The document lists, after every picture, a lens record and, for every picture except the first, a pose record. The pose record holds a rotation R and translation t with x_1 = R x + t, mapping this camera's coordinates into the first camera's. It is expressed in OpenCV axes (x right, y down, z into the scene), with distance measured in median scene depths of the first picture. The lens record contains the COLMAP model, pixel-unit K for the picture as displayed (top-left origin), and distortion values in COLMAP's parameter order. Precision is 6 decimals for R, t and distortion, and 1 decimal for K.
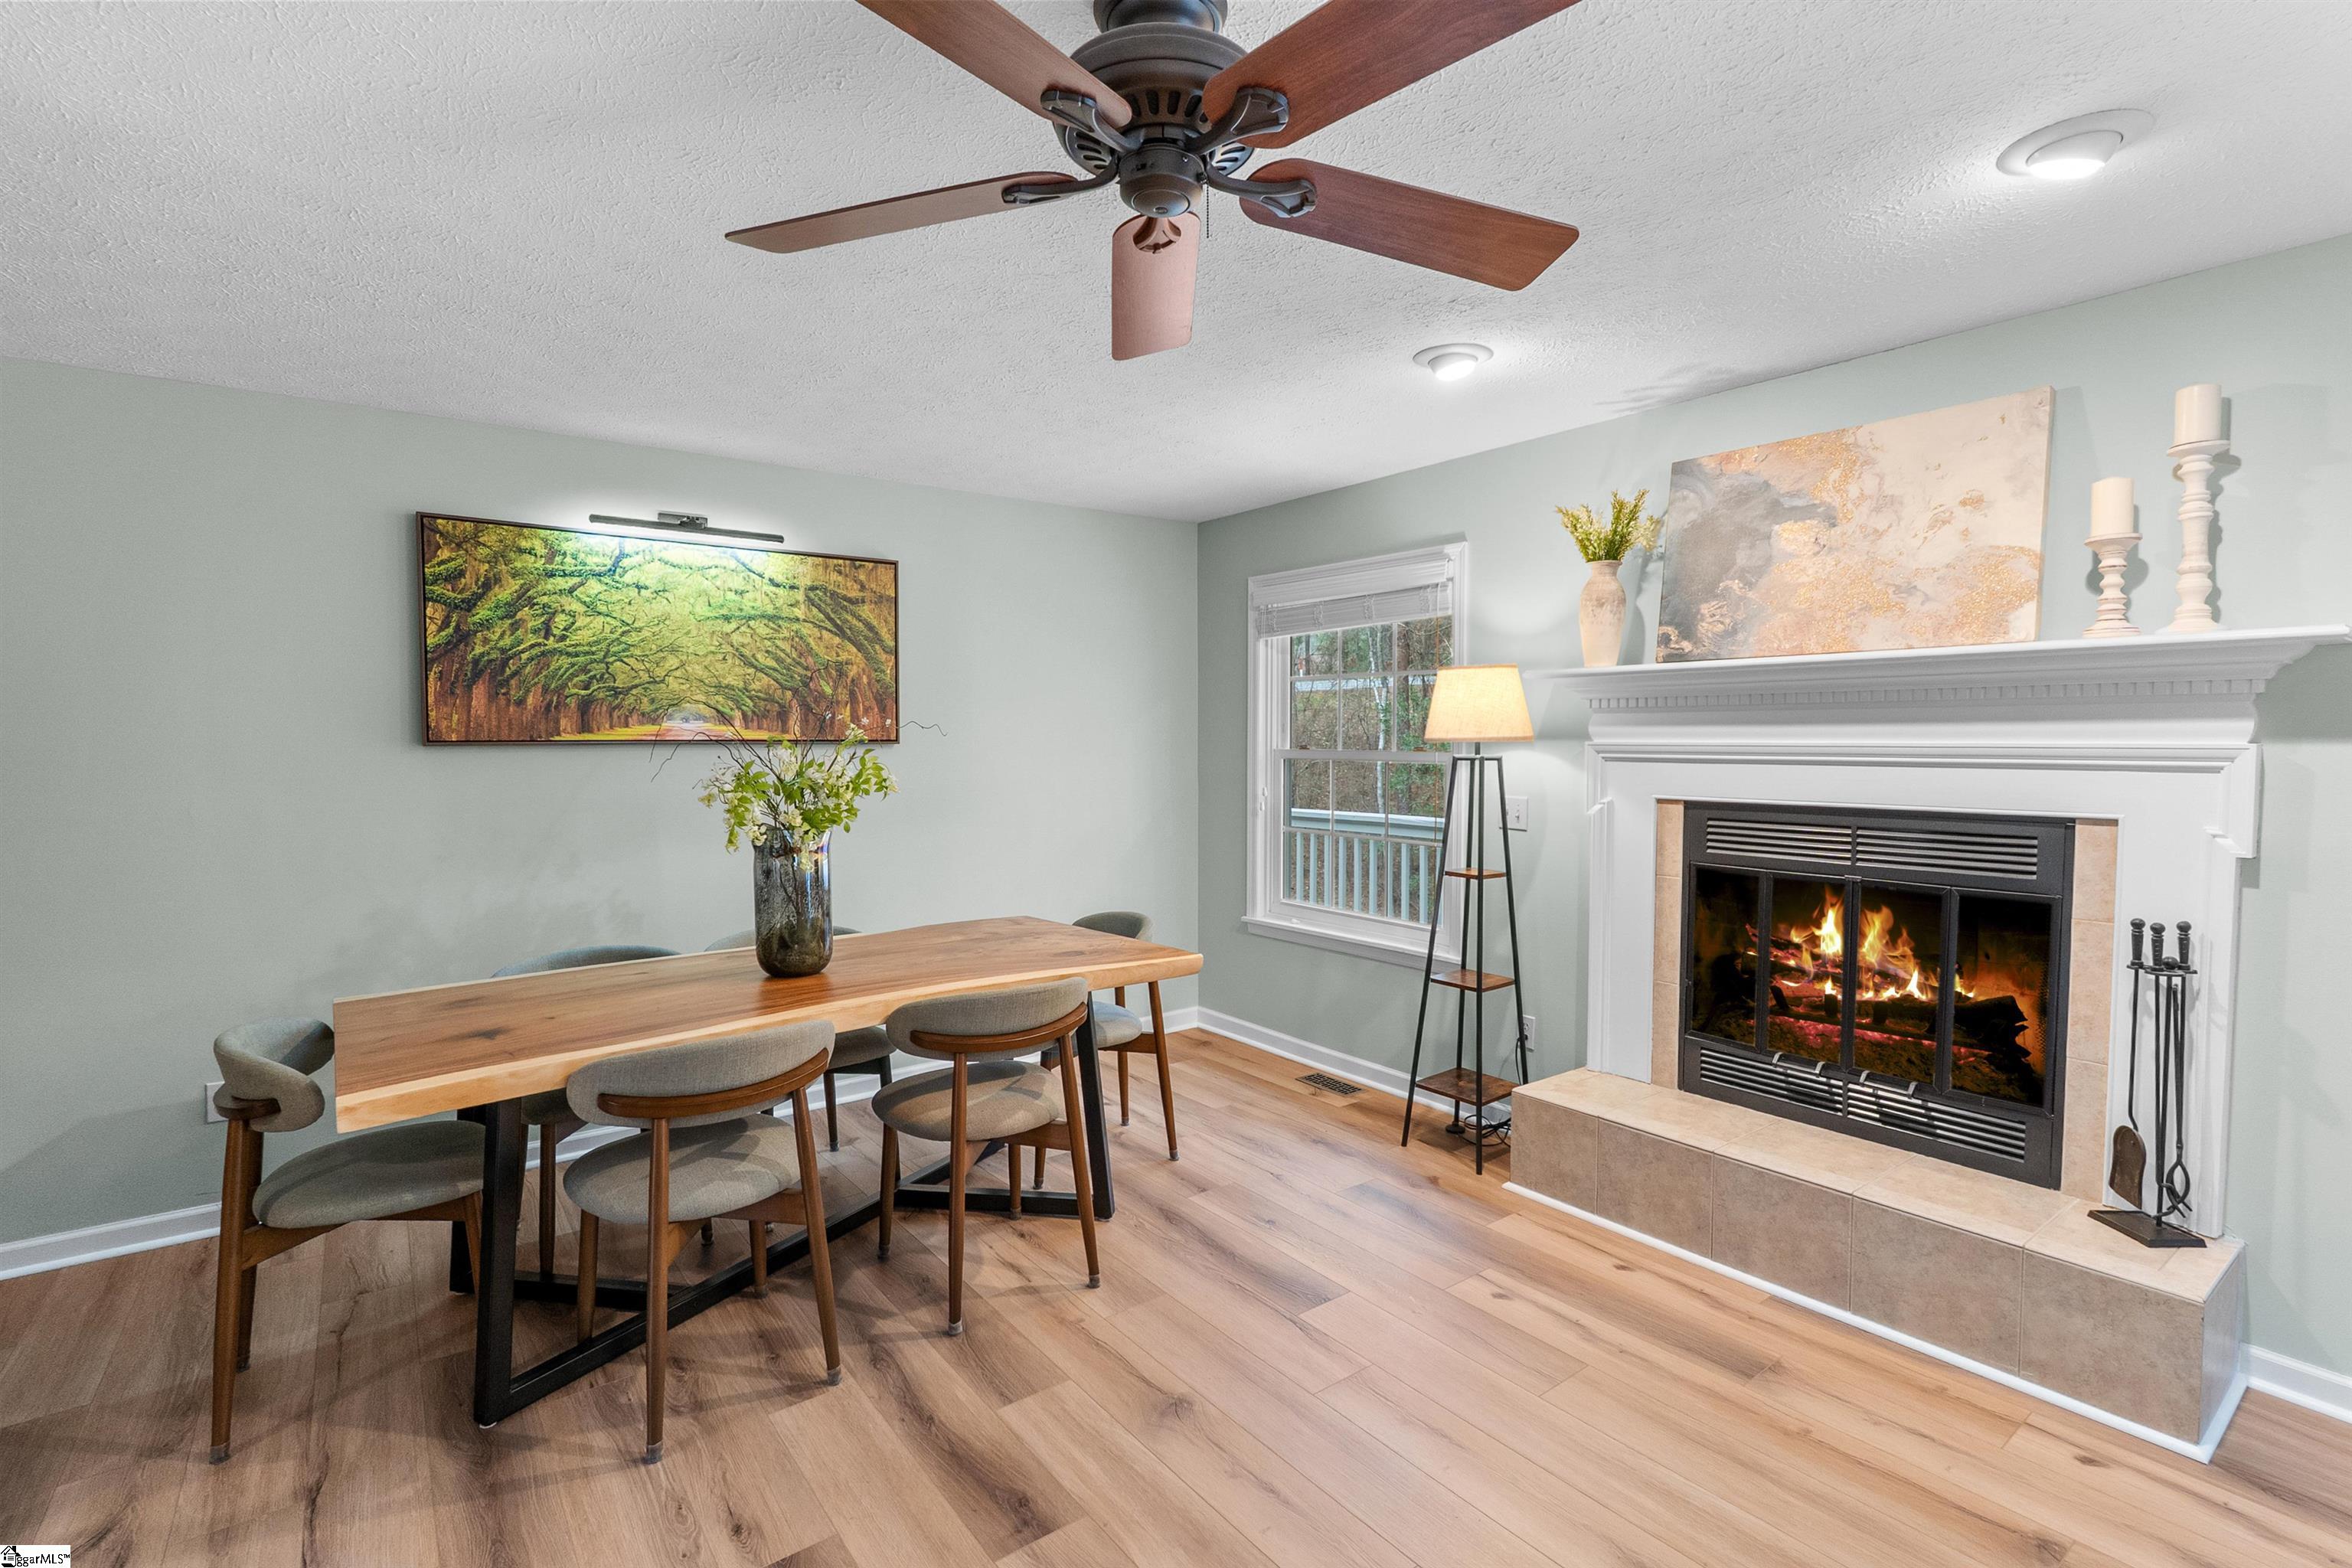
lens RADIAL K [[1082.5, 0, 1181.6], [0, 1082.5, 780.9], [0, 0, 1]] dist [-0.007445, 0.000270]
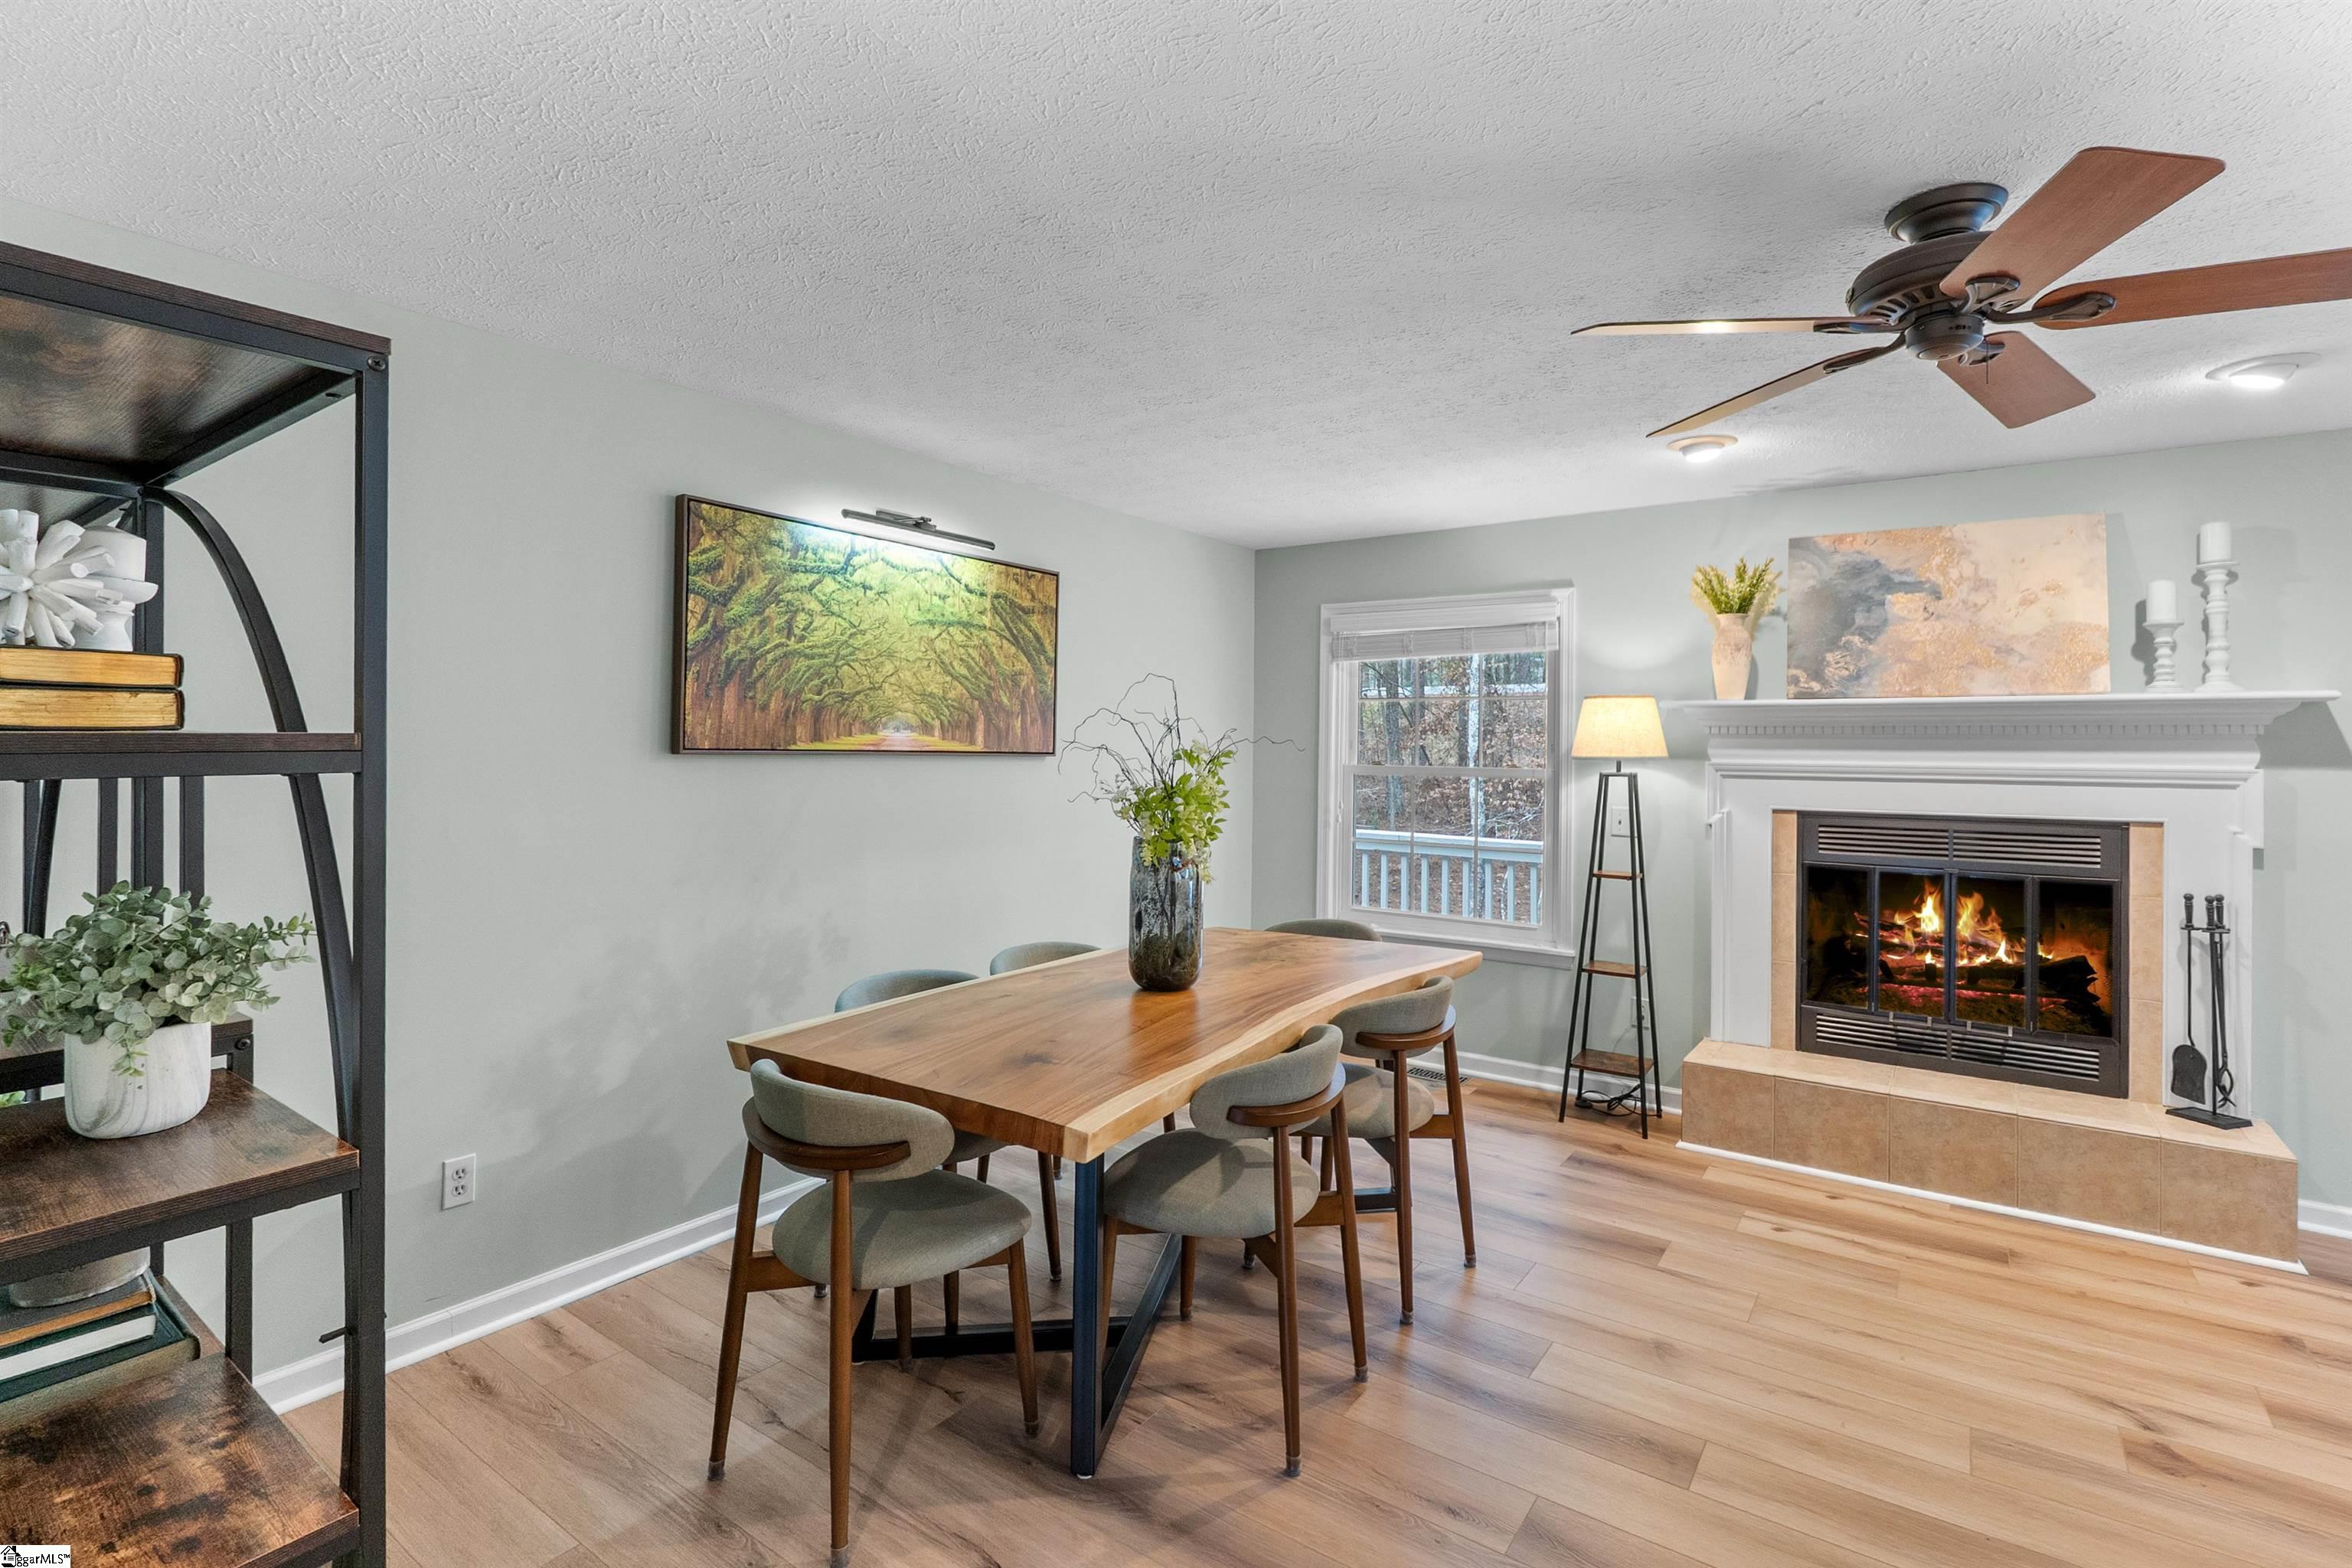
lens RADIAL K [[1082.5, 0, 1175.7], [0, 1082.5, 737.9], [0, 0, 1]] dist [-0.007445, 0.000270]
pose [[0.956690, 0.016388, 0.290648, -0.557396], [-0.001421, 0.998665, -0.051633, 0.000040], [-0.291106, 0.048984, 0.955436, 0.027341]]
